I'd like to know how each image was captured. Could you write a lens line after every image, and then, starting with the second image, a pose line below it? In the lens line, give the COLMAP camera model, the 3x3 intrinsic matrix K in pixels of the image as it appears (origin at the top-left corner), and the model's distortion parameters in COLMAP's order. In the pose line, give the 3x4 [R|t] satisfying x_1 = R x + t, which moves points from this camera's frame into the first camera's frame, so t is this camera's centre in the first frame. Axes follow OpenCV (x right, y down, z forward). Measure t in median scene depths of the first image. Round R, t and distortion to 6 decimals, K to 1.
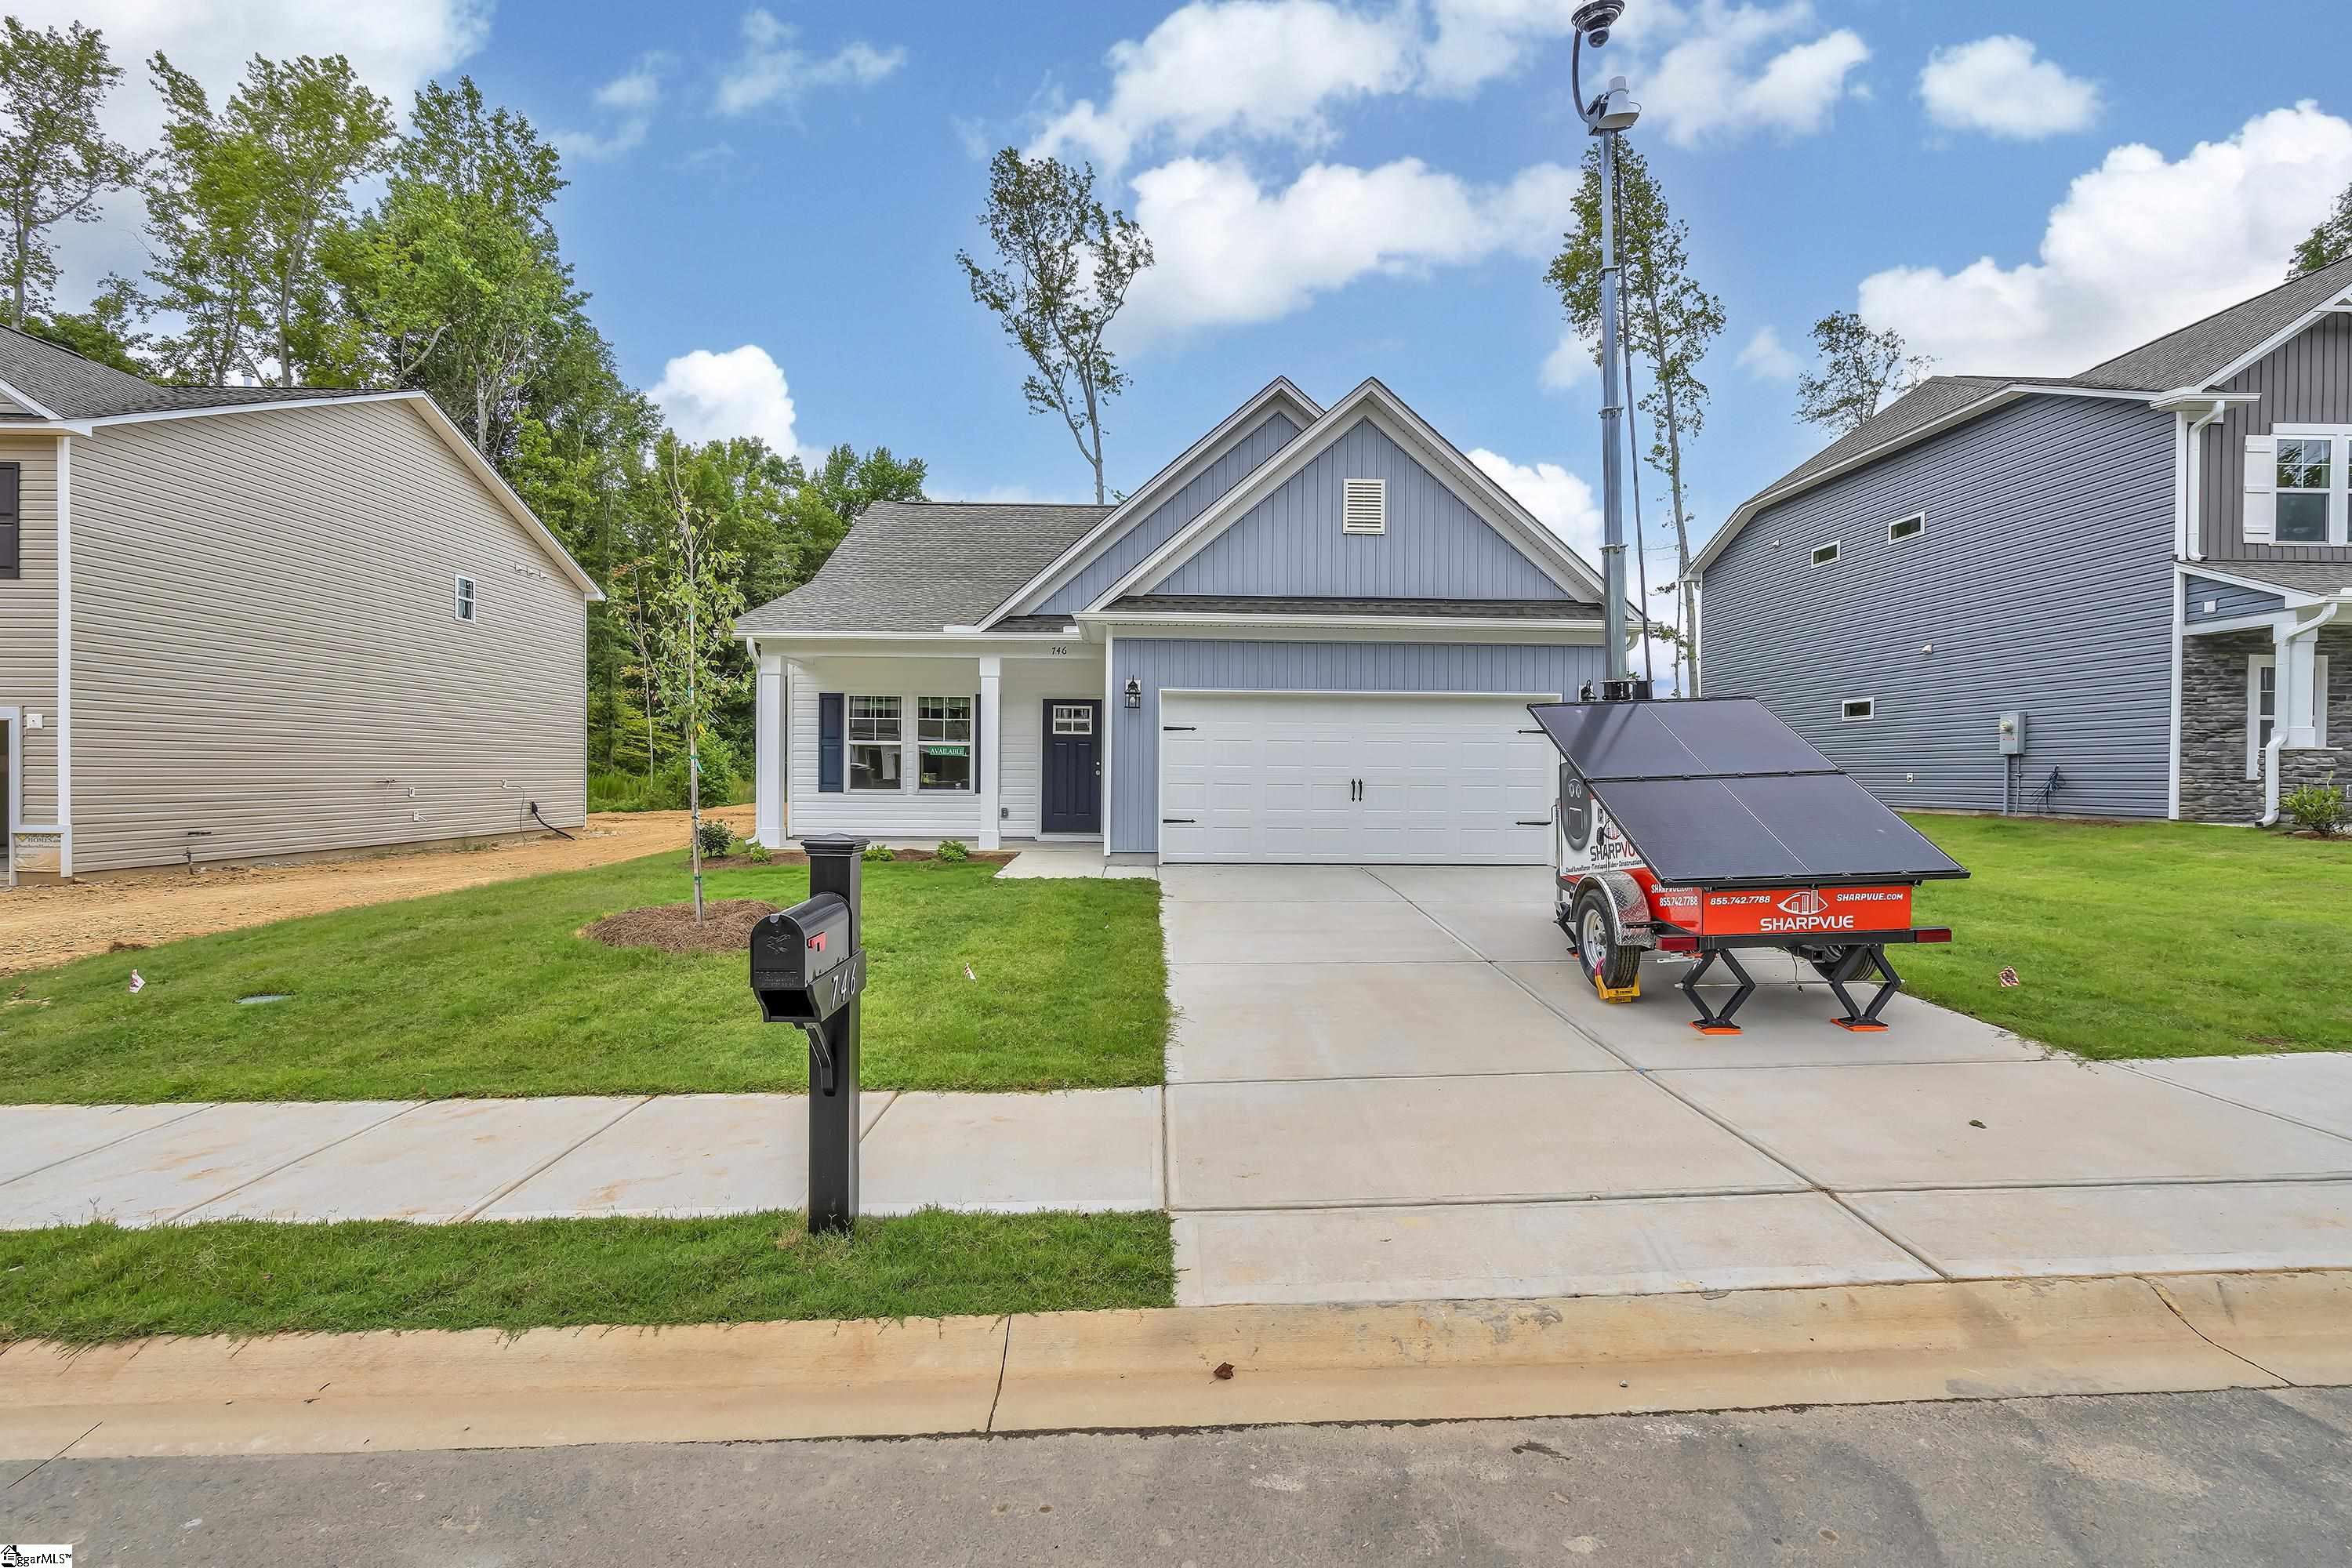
lens RADIAL K [[1074.9, 0, 1185.3], [0, 1074.9, 789.2], [0, 0, 1]] dist [-0.014479, 0.006756]
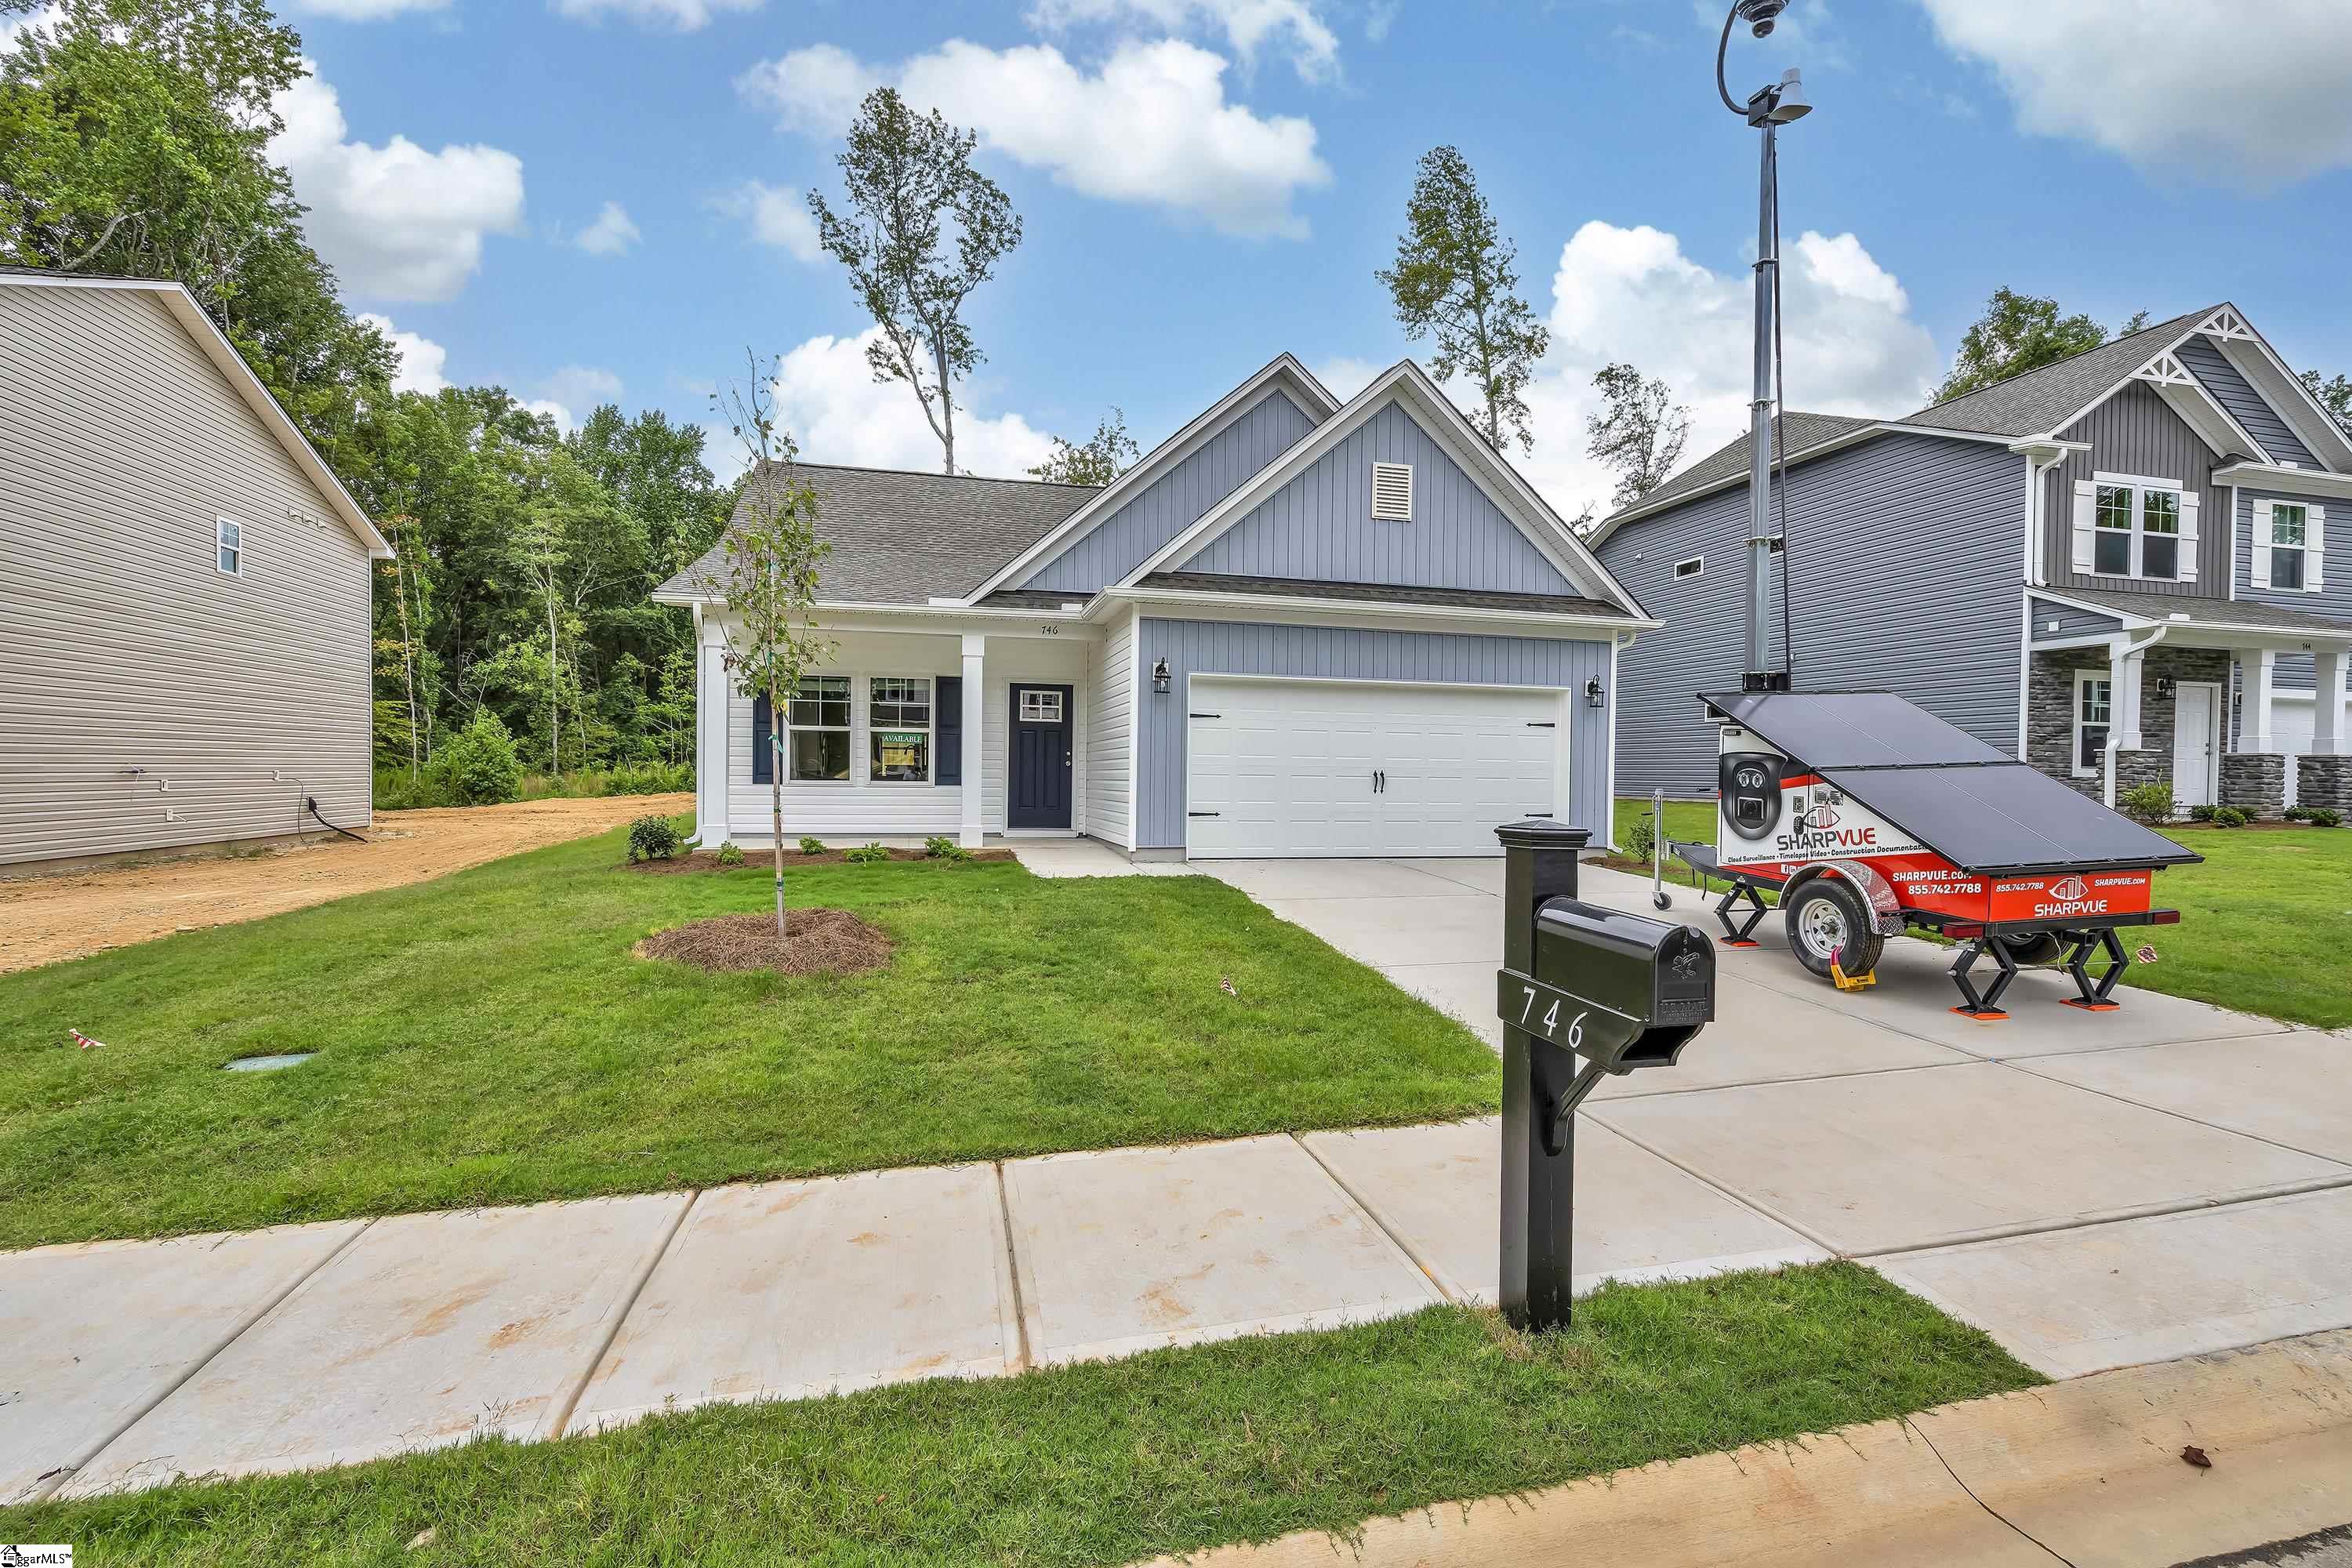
lens RADIAL K [[1074.9, 0, 1195.6], [0, 1074.9, 791.5], [0, 0, 1]] dist [-0.014479, 0.006756]
pose [[0.977014, 0.001563, 0.213168, -0.196380], [-0.002534, 0.999988, 0.004282, 0.004650], [-0.213159, -0.004724, 0.977006, 0.076487]]
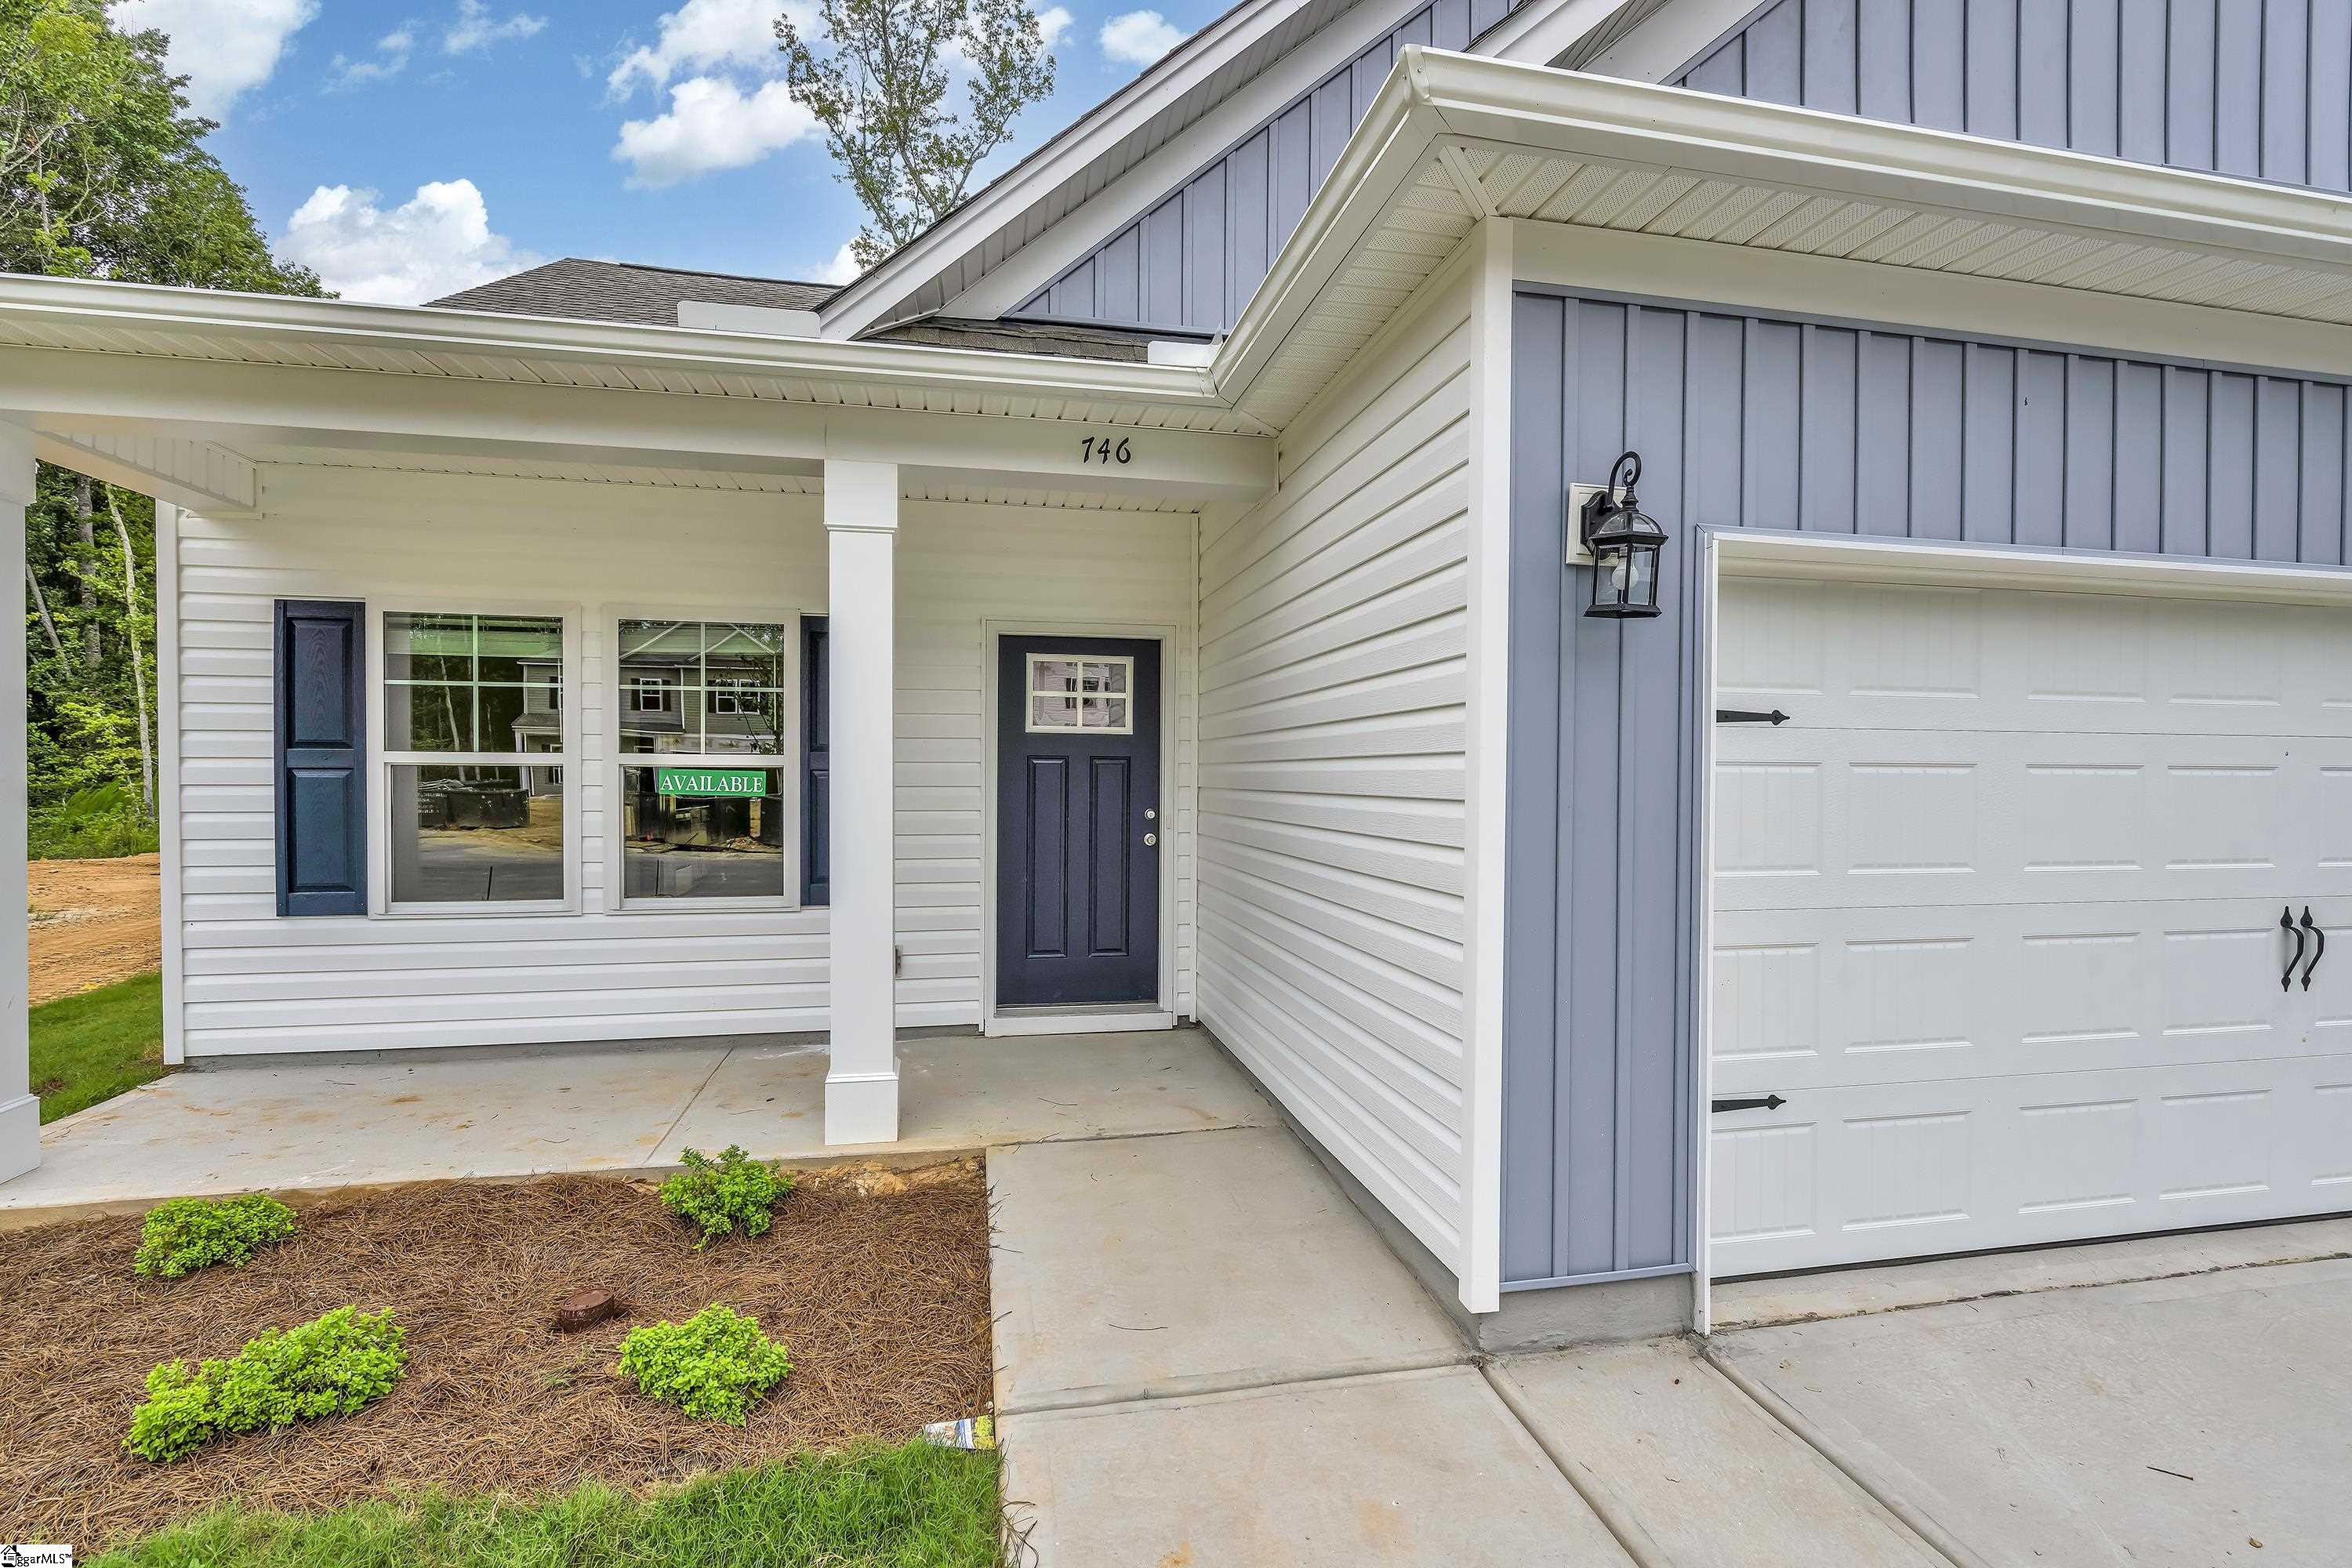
lens RADIAL K [[1074.9, 0, 1216.8], [0, 1074.9, 783.2], [0, 0, 1]] dist [-0.014479, 0.006756]
pose [[0.981079, -0.002613, 0.193590, -0.148594], [0.004034, 0.999968, -0.006945, -0.036603], [-0.193565, 0.007595, 0.981058, 0.719882]]
